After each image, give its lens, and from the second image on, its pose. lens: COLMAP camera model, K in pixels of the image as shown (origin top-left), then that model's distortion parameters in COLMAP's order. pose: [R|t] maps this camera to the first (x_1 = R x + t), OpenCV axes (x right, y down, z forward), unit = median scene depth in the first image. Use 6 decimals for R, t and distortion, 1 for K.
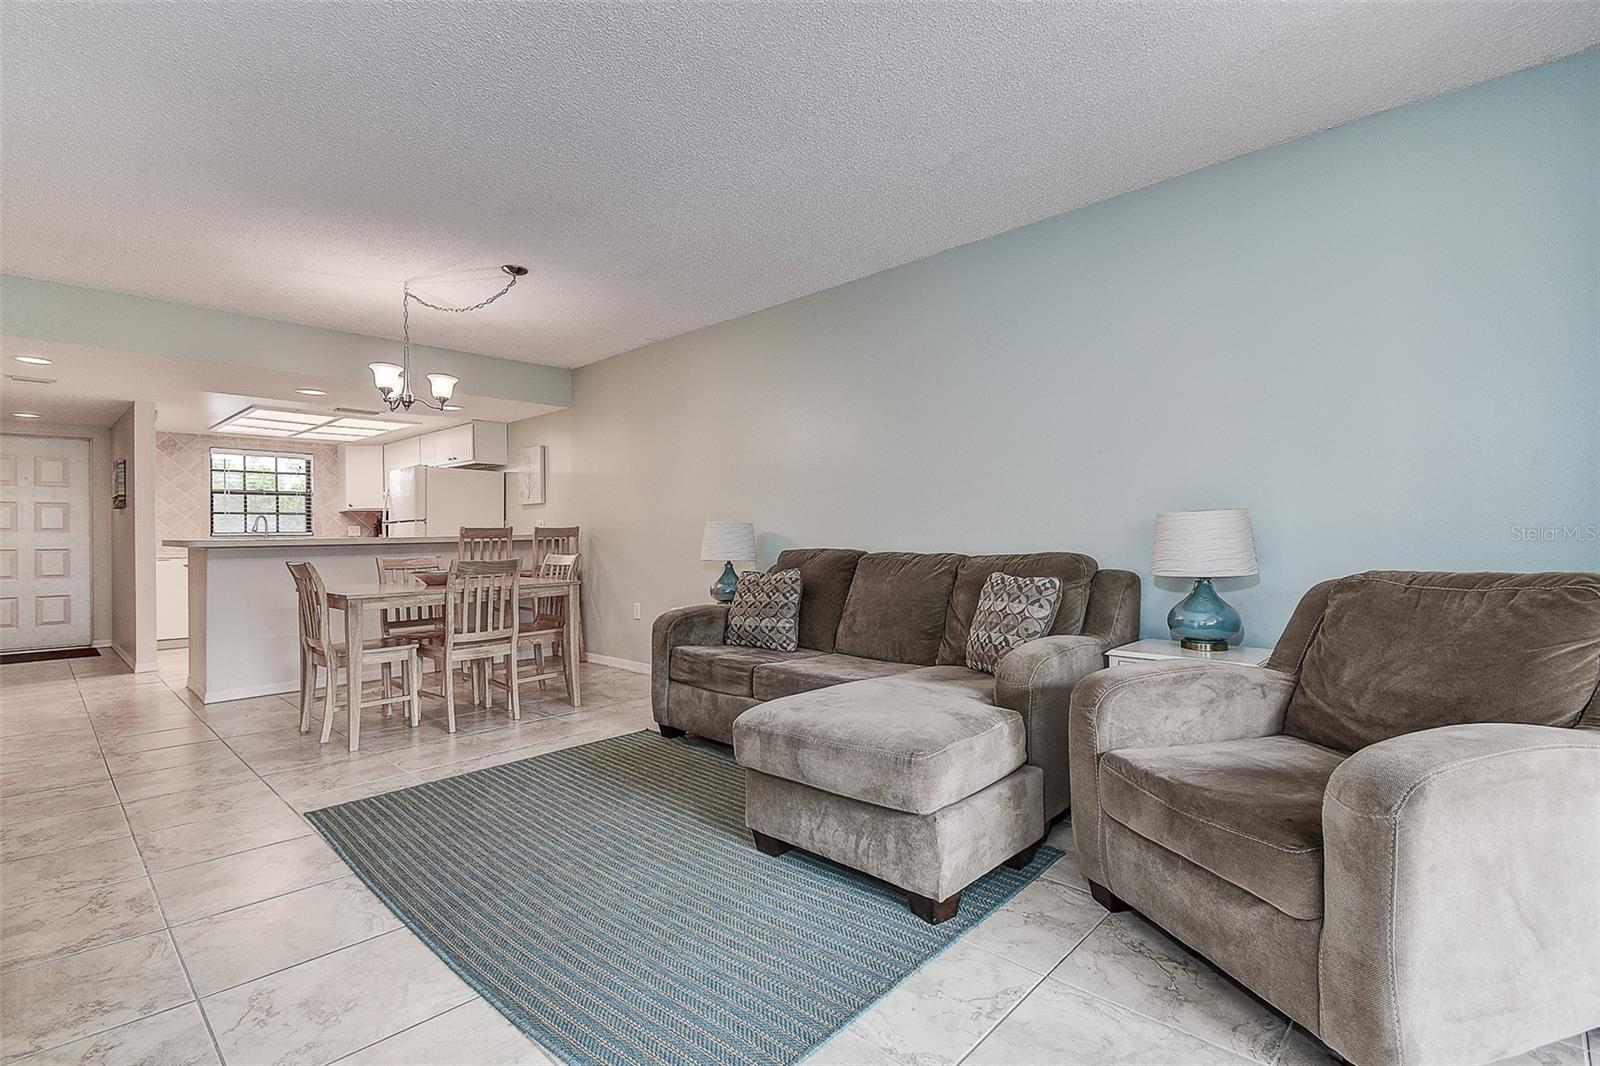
lens RADIAL K [[735.9, 0, 800.0], [0, 735.9, 533.0], [0, 0, 1]] dist [0.032548, -0.027687]
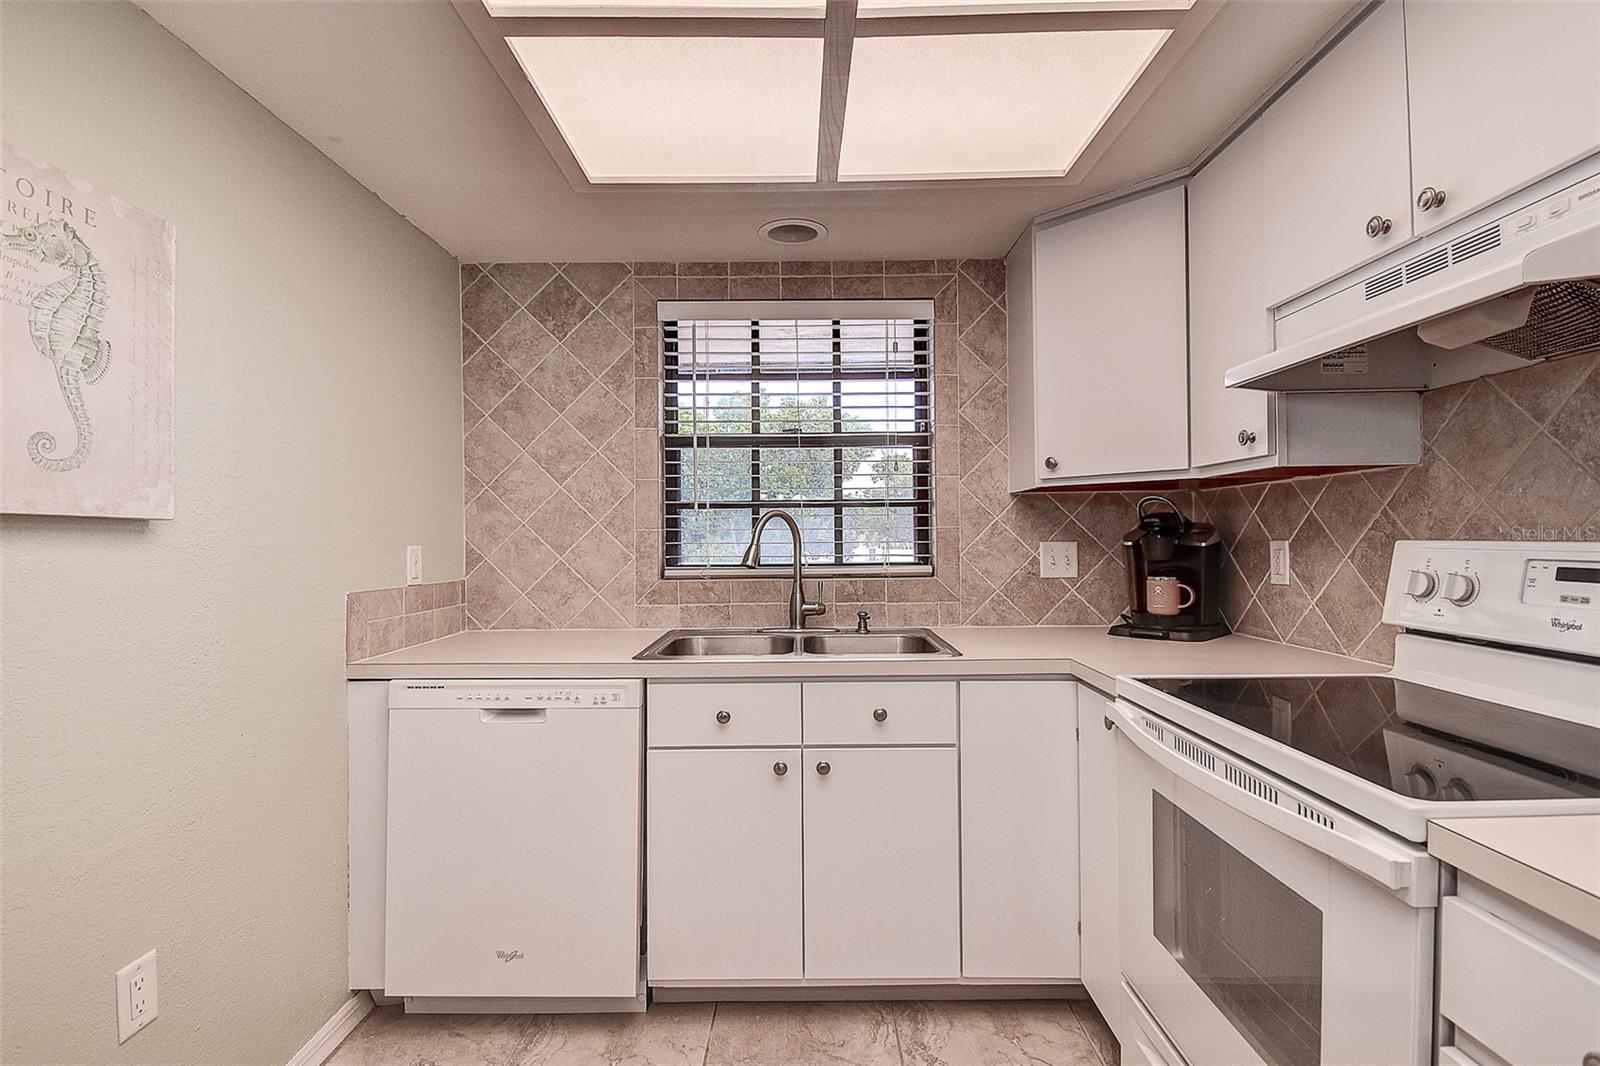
lens RADIAL K [[754.4, 0, 798.7], [0, 754.4, 531.4], [0, 0, 1]] dist [0.034993, -0.030945]
pose [[0.681182, -0.001442, -0.732113, -0.562073], [0.004181, 0.999989, 0.001921, -0.017842], [0.732102, -0.004369, 0.681181, 0.899136]]
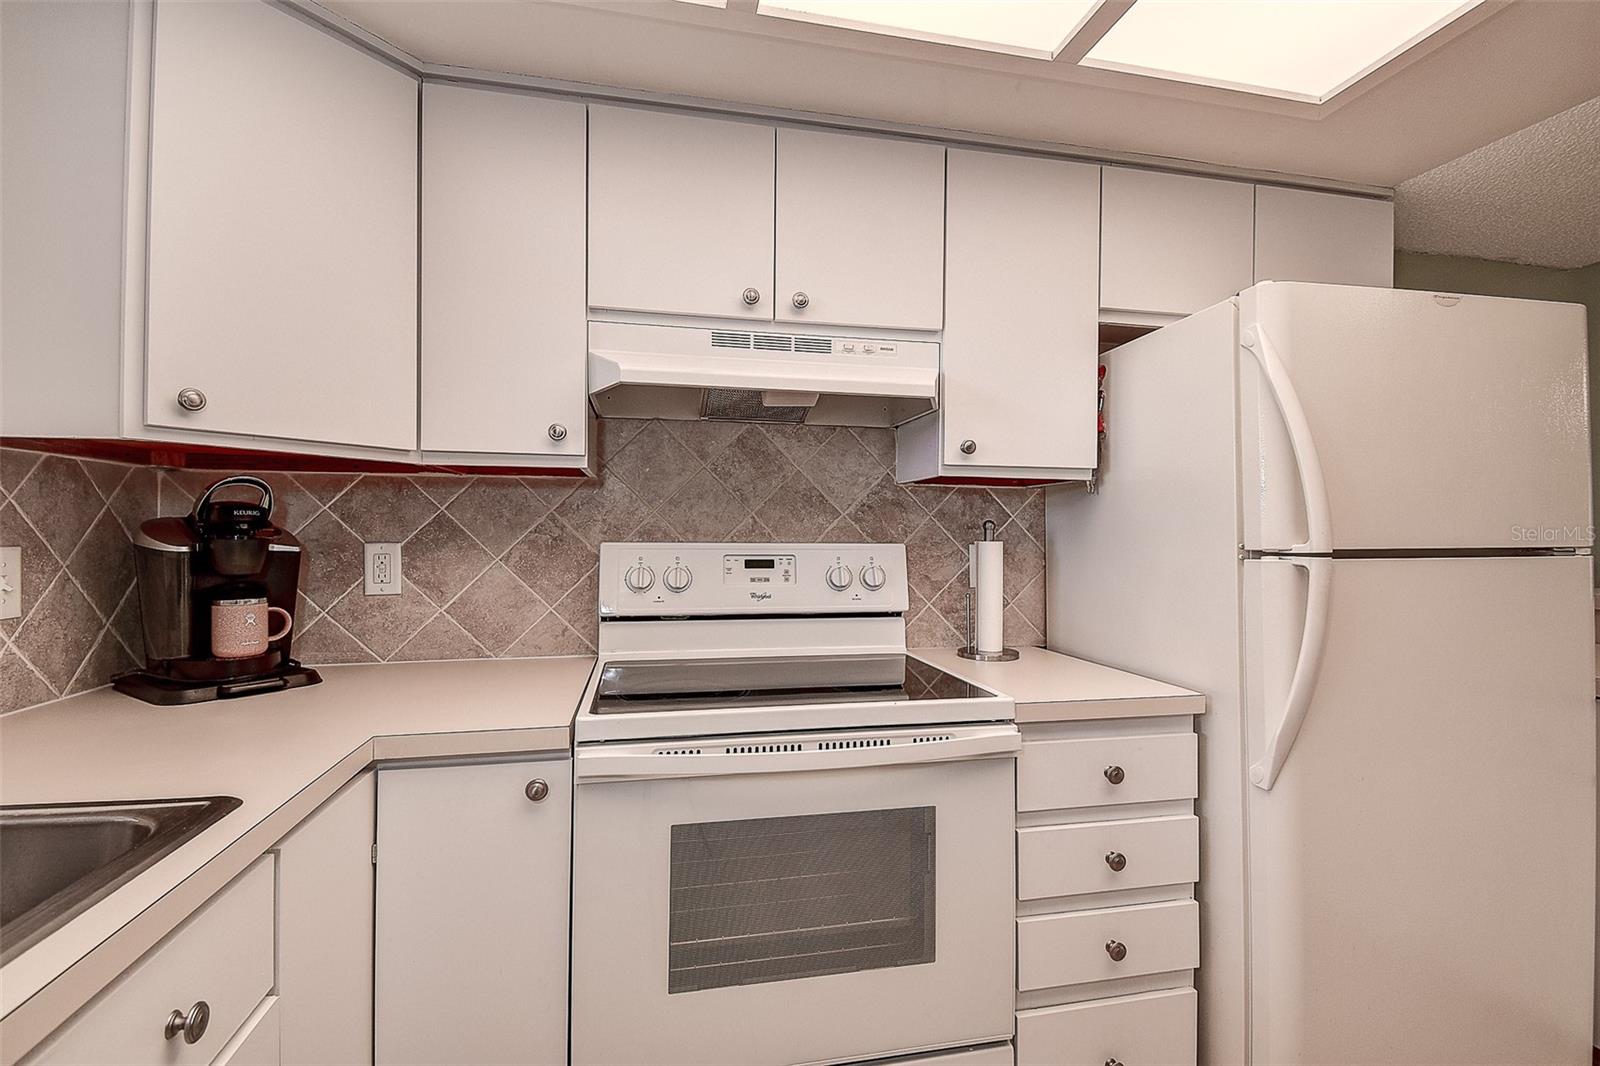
lens RADIAL K [[726.5, 0, 800.0], [0, 726.5, 533.0], [0, 0, 1]] dist [0.033059, -0.027726]
pose [[0.567189, 0.014765, 0.823455, -0.768919], [-0.012223, 0.999880, -0.009509, -0.015758], [-0.823497, -0.004672, 0.567301, 0.983262]]
